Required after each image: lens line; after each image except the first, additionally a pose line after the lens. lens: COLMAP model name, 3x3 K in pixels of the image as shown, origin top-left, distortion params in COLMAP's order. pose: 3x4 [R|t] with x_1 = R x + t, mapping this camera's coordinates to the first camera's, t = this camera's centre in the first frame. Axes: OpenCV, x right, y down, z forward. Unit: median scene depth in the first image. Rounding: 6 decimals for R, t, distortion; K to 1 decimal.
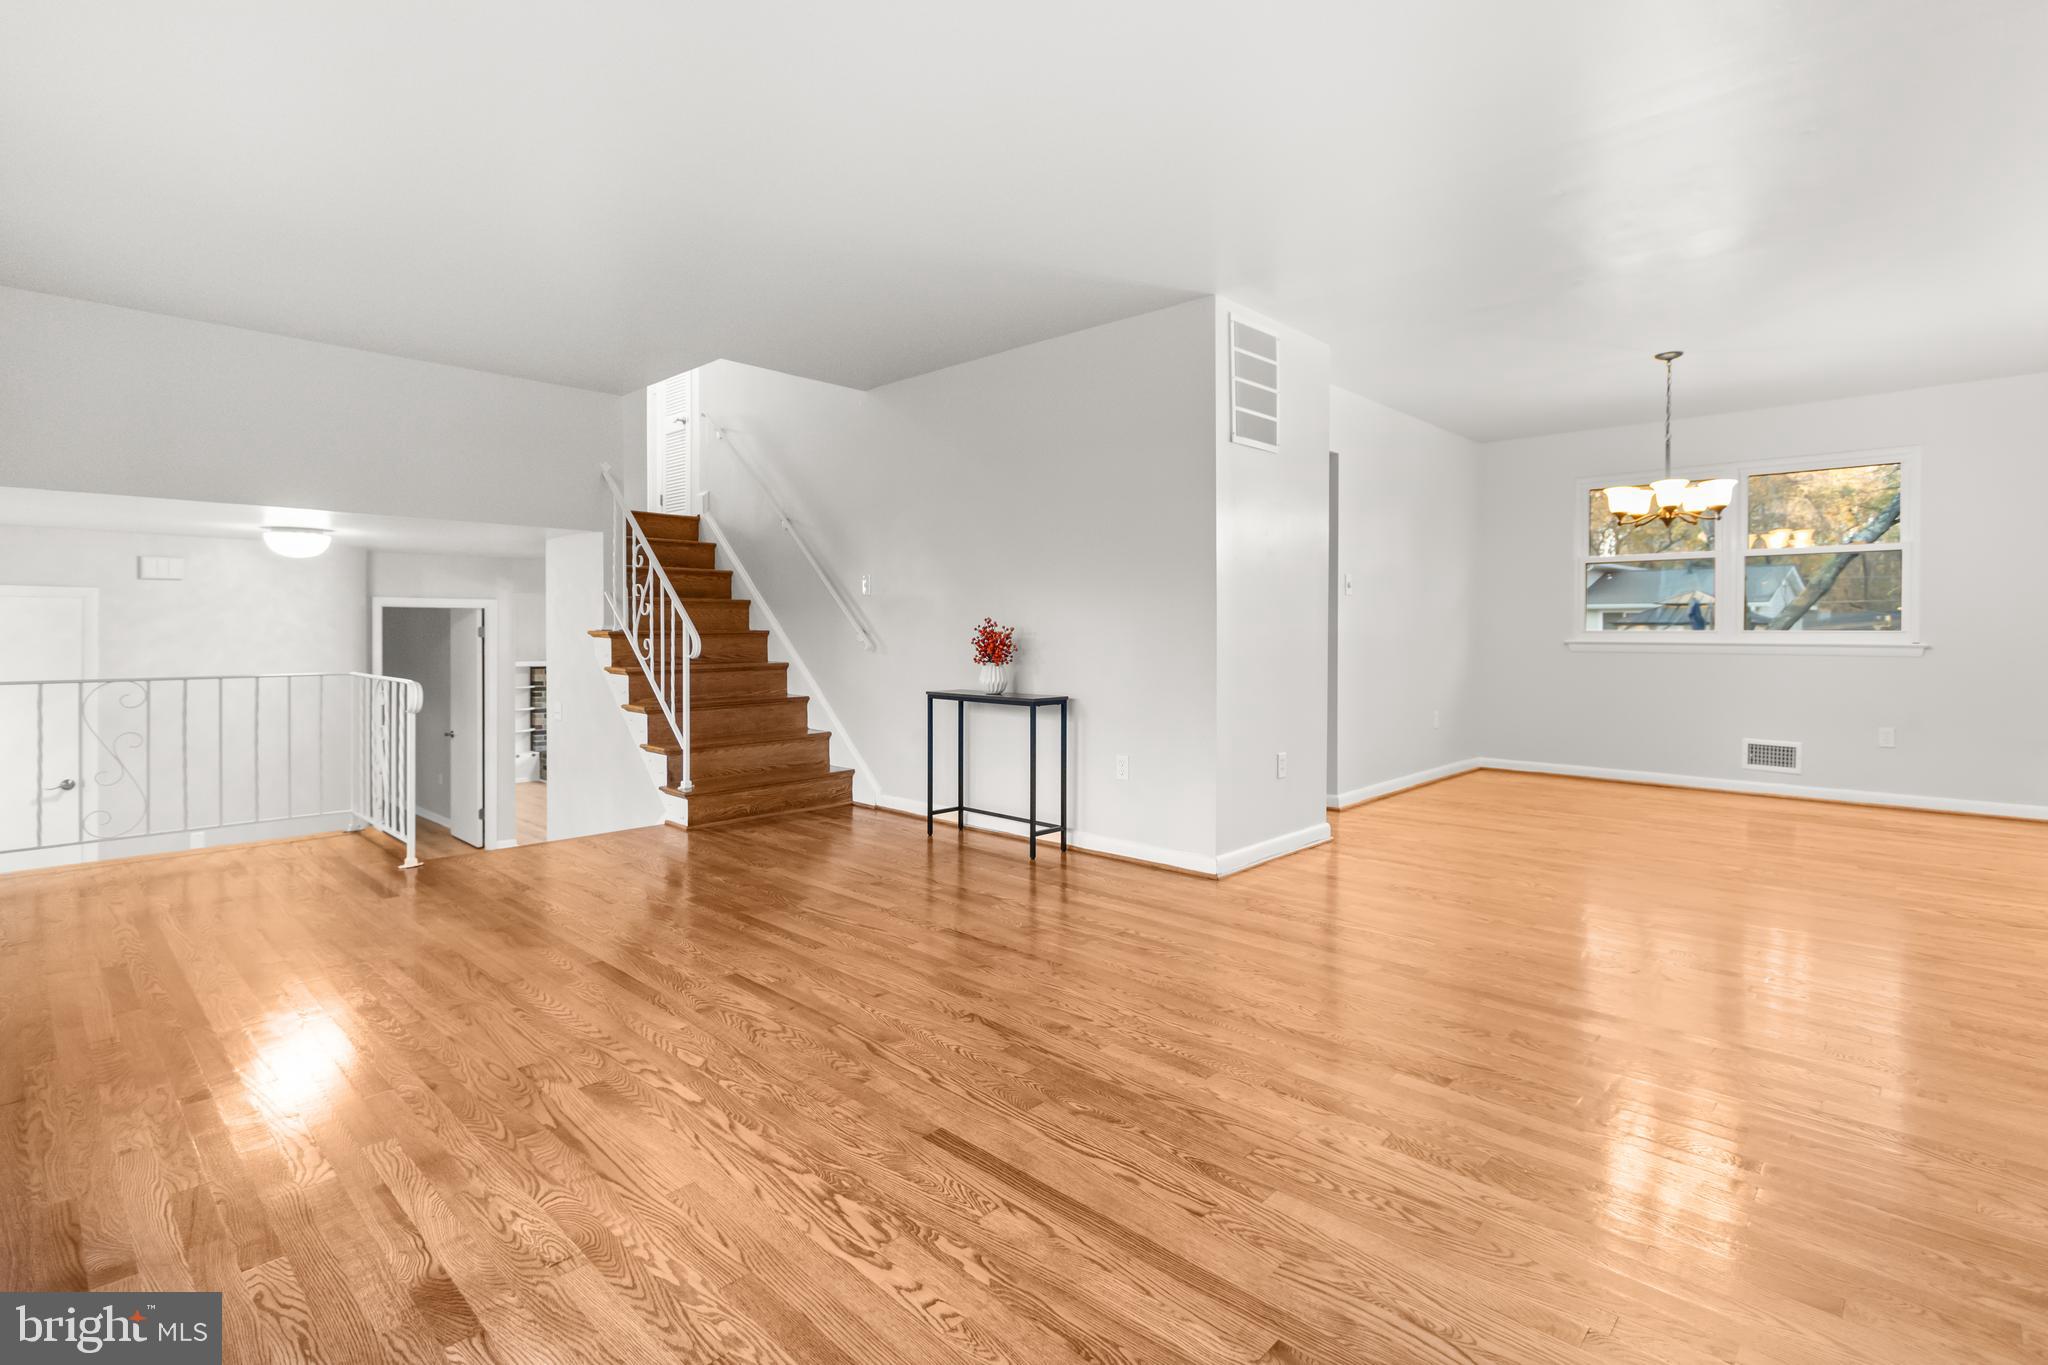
lens RADIAL K [[956.1, 0, 1021.3], [0, 956.1, 646.0], [0, 0, 1]] dist [0.002782, -0.000073]
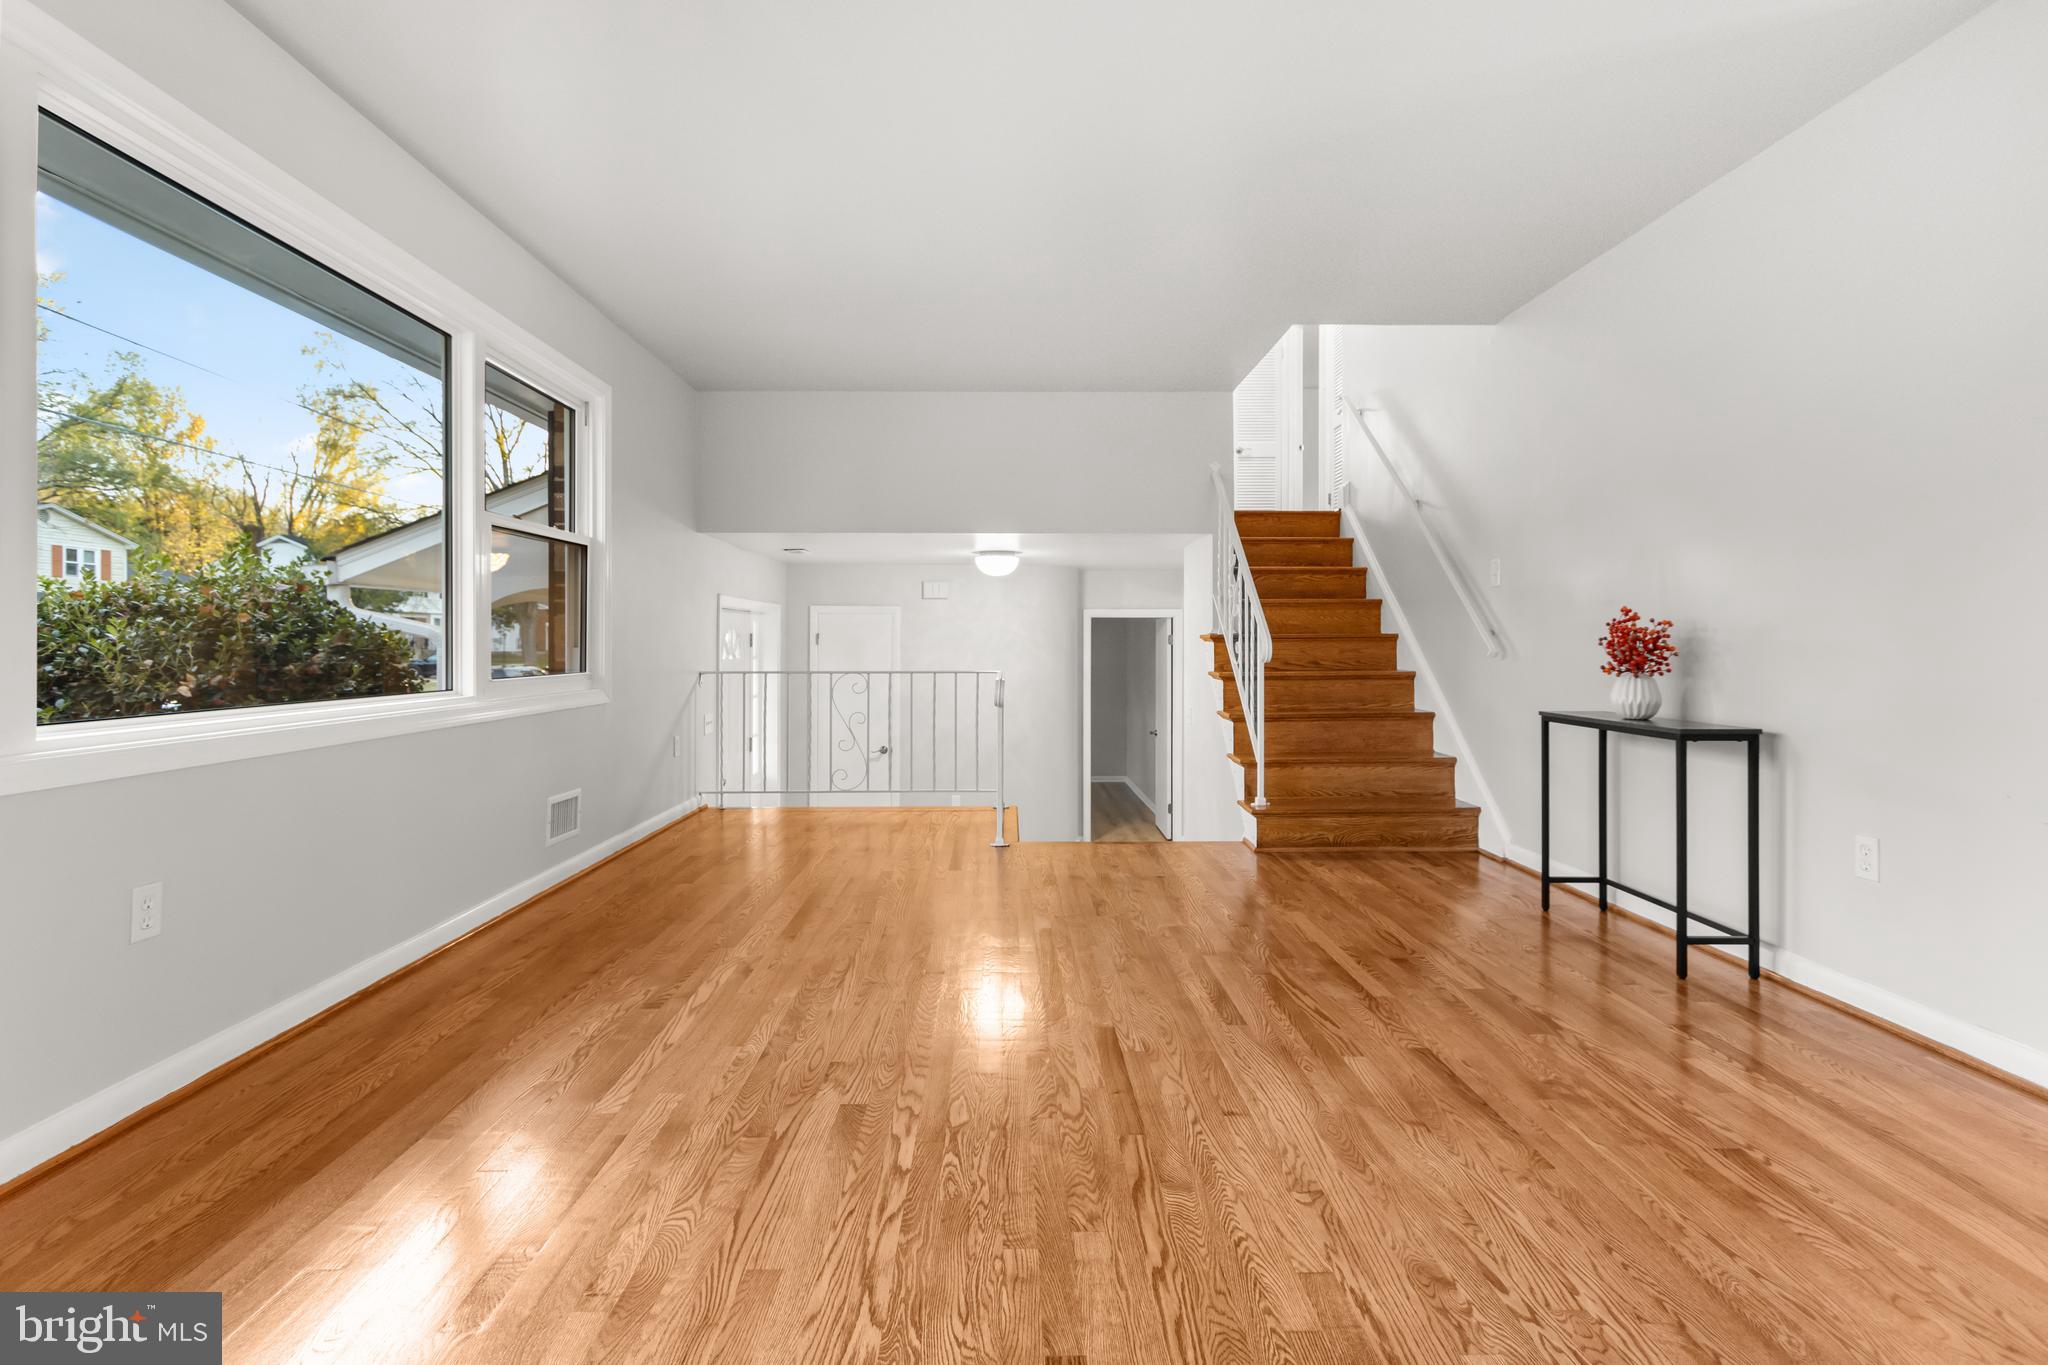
lens RADIAL K [[956.1, 0, 1021.3], [0, 956.1, 646.0], [0, 0, 1]] dist [0.002782, -0.000073]
pose [[0.699420, -0.000515, -0.714711, 0.142669], [-0.010066, 0.999893, -0.010571, 0.009190], [0.714640, 0.014588, 0.699340, 0.200516]]
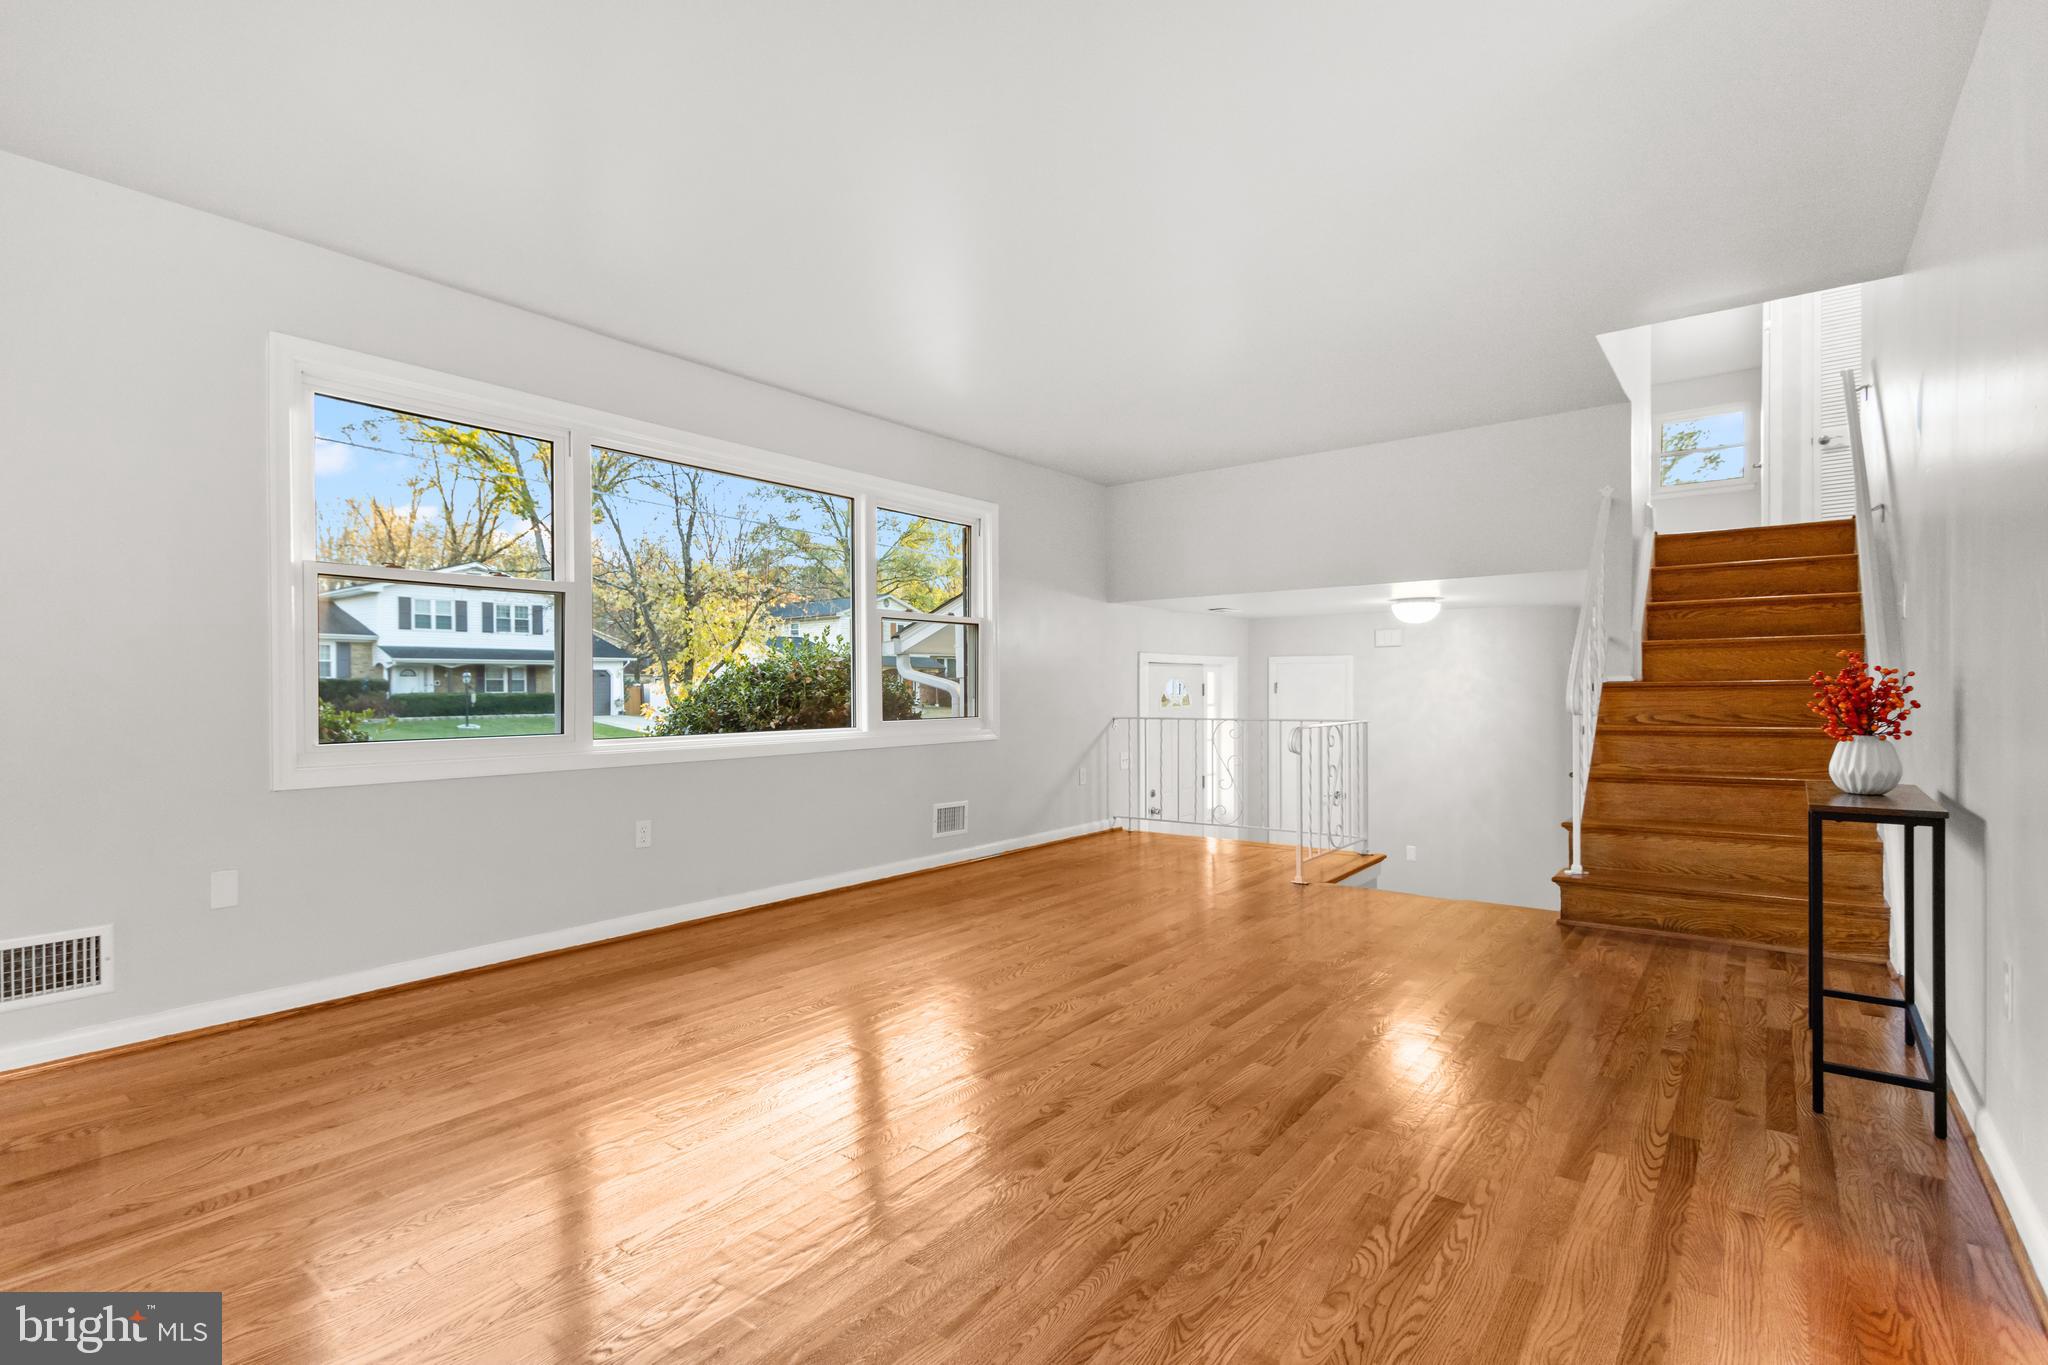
lens RADIAL K [[970.4, 0, 1033.9], [0, 970.4, 693.5], [0, 0, 1]] dist [0.005146, -0.000377]
pose [[0.101994, 0.000644, -0.994785, 0.435440], [-0.010256, 0.999947, -0.000404, -0.000791], [0.994732, 0.010244, 0.101996, 0.454912]]
